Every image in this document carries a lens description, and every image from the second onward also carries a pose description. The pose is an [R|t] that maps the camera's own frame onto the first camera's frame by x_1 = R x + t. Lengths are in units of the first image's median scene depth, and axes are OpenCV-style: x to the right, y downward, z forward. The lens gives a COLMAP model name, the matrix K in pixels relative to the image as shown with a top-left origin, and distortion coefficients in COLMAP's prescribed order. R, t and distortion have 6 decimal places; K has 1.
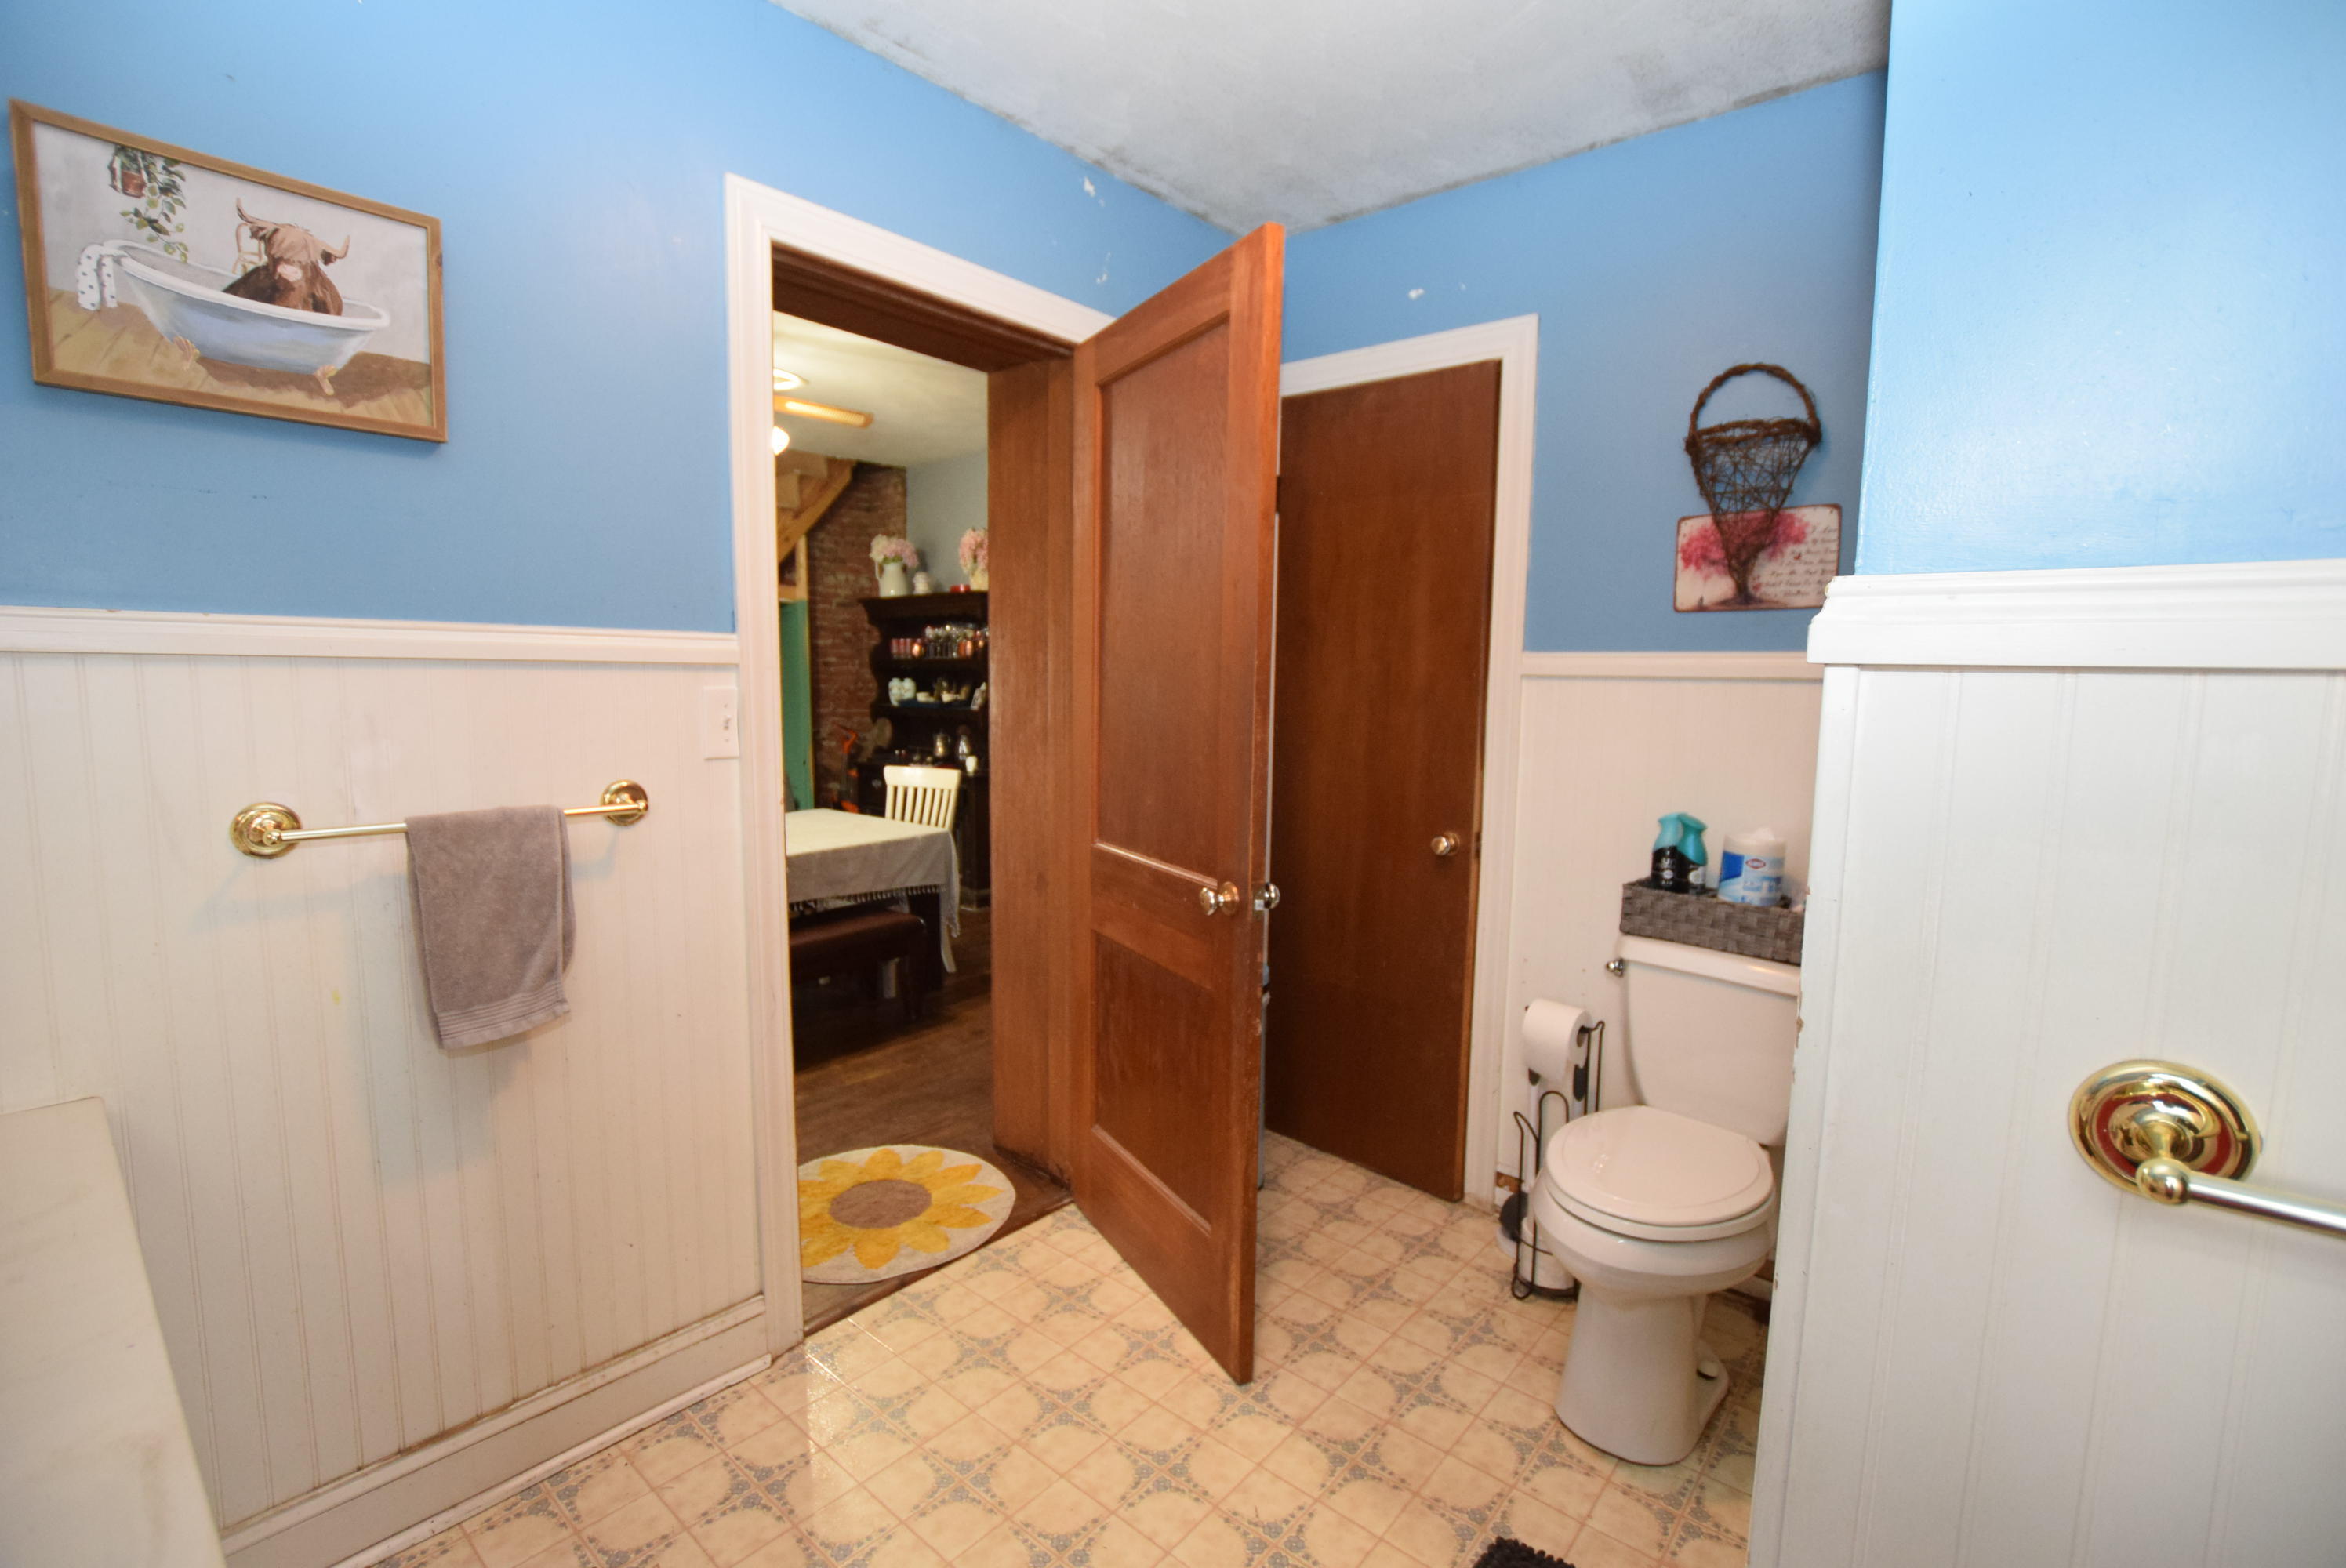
lens RADIAL K [[1049.3, 0, 1179.4], [0, 1049.3, 782.9], [0, 0, 1]] dist [-0.011211, -0.000510]
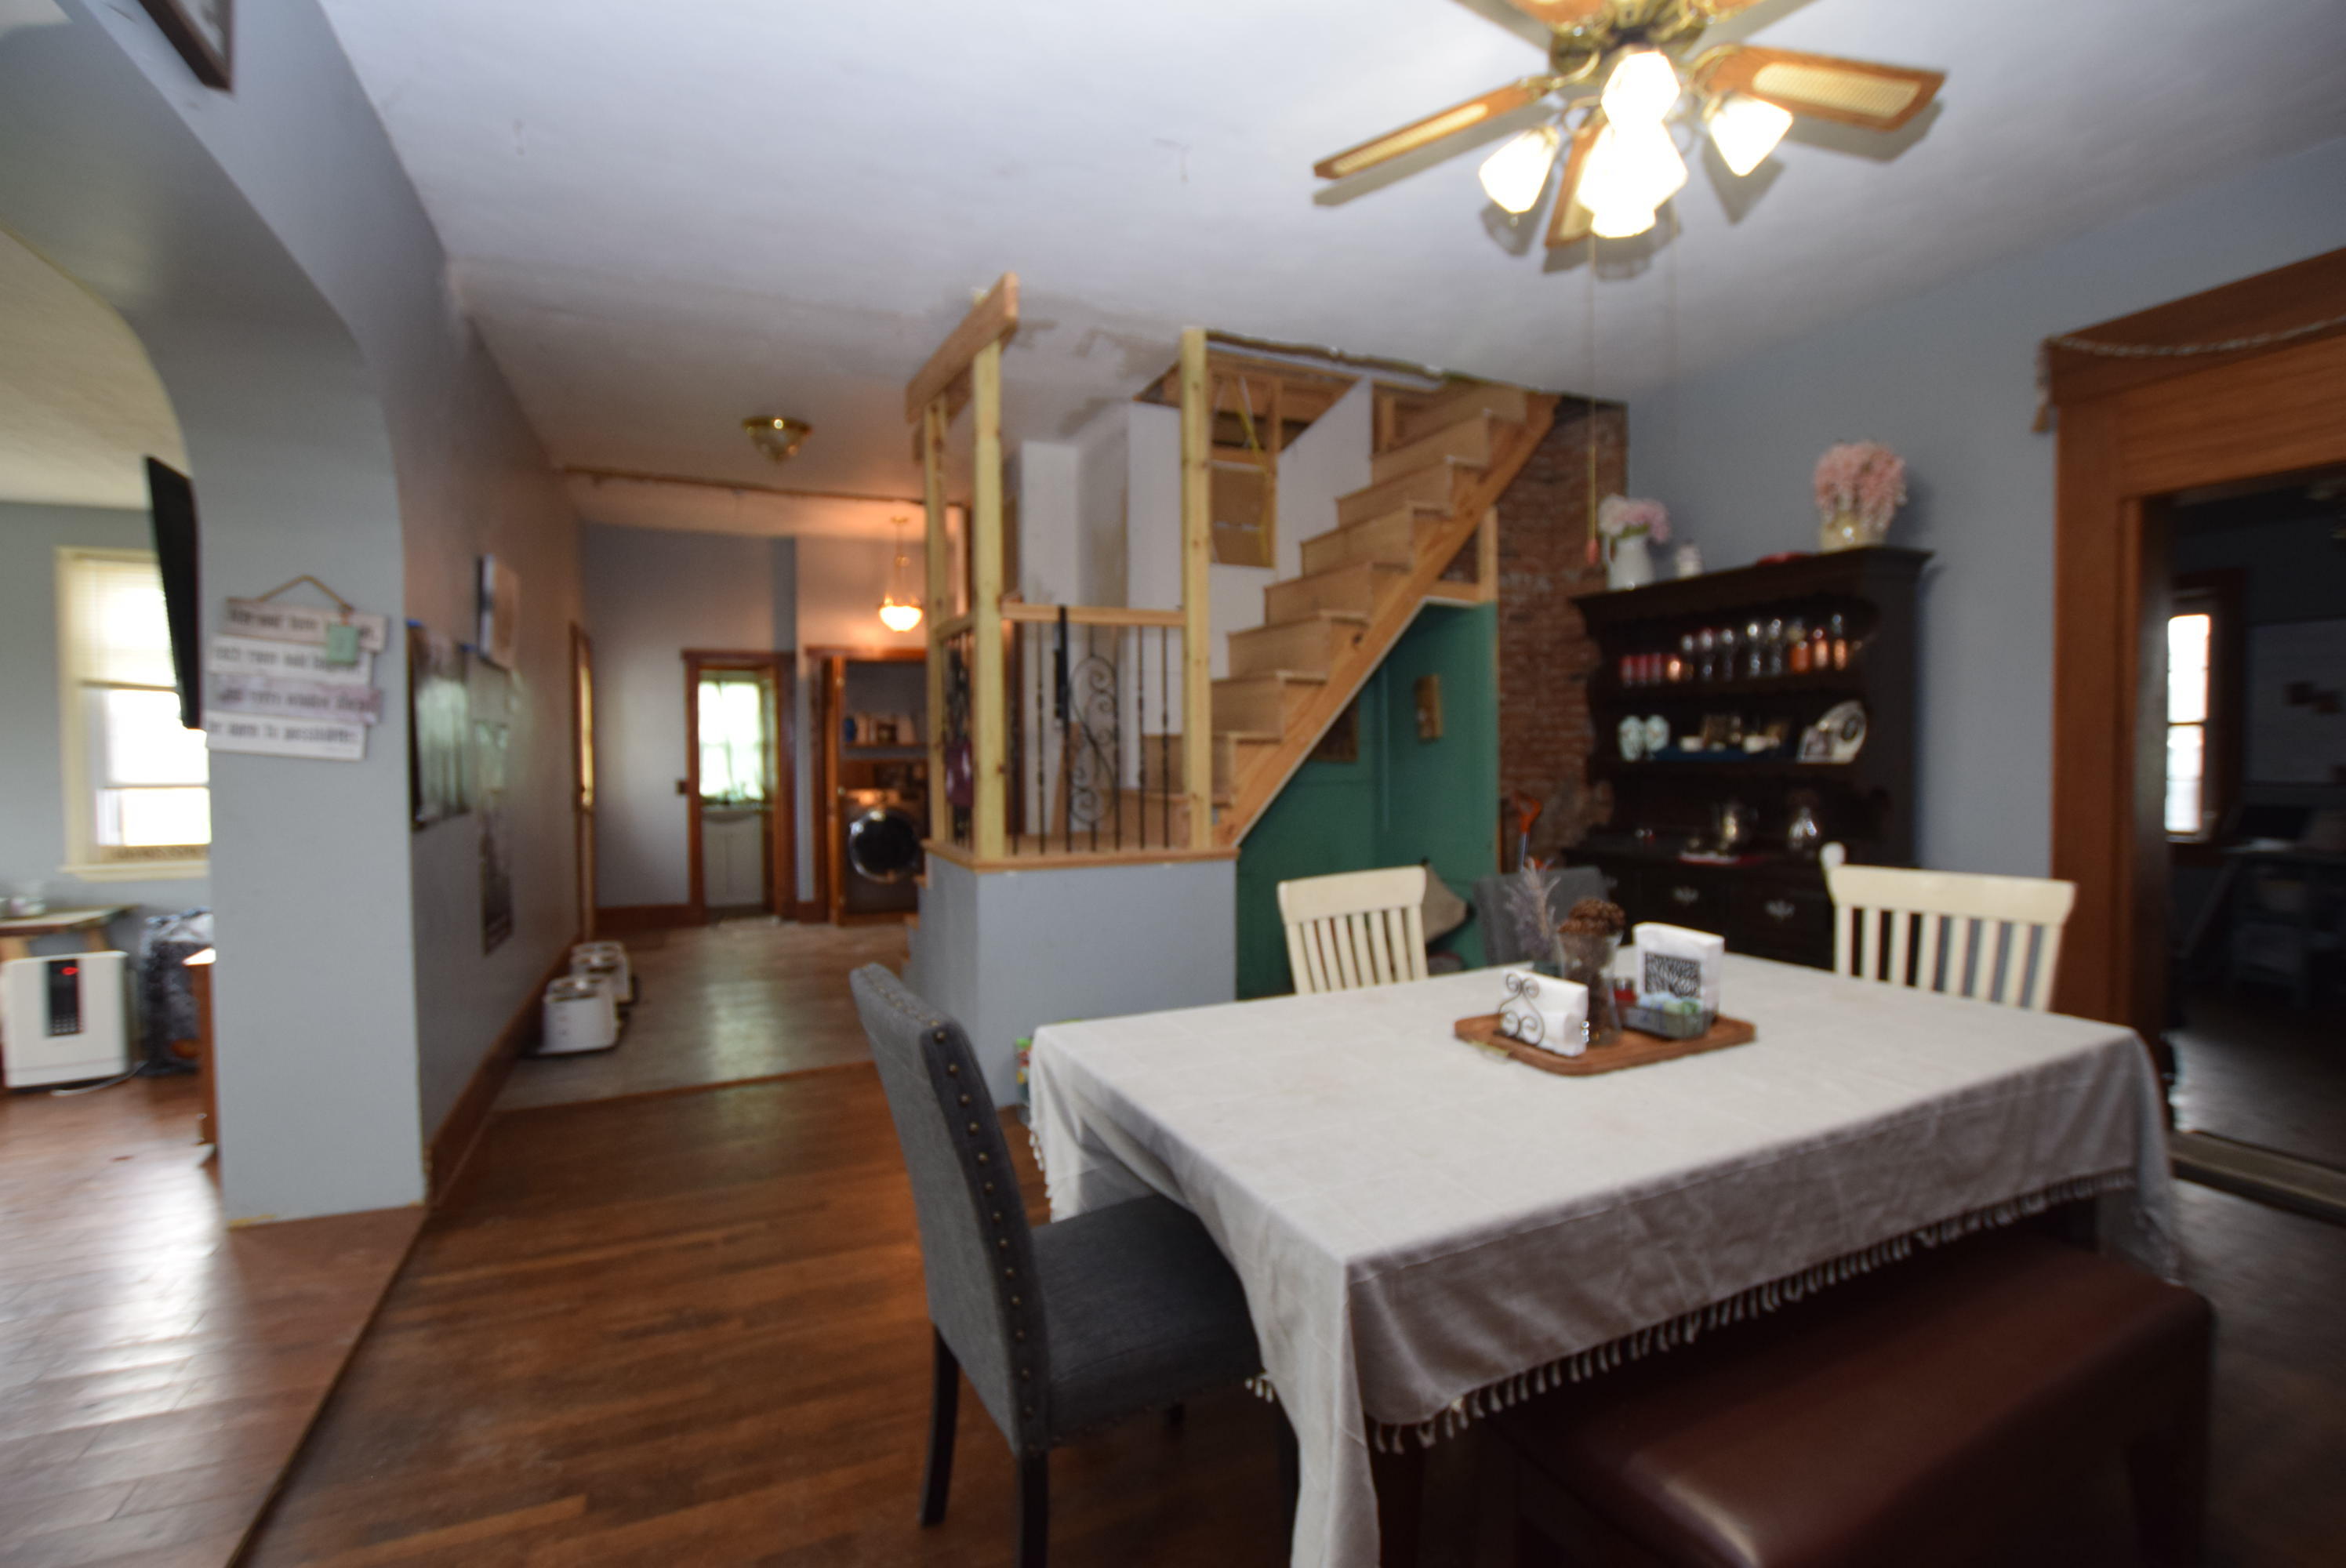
lens RADIAL K [[1049.3, 0, 1166.9], [0, 1049.3, 779.9], [0, 0, 1]] dist [-0.011211, -0.000510]
pose [[0.909598, -0.006448, -0.415440, -0.267398], [-0.026121, 0.997014, -0.072668, -0.008667], [0.414668, 0.076950, 0.906713, 0.317228]]
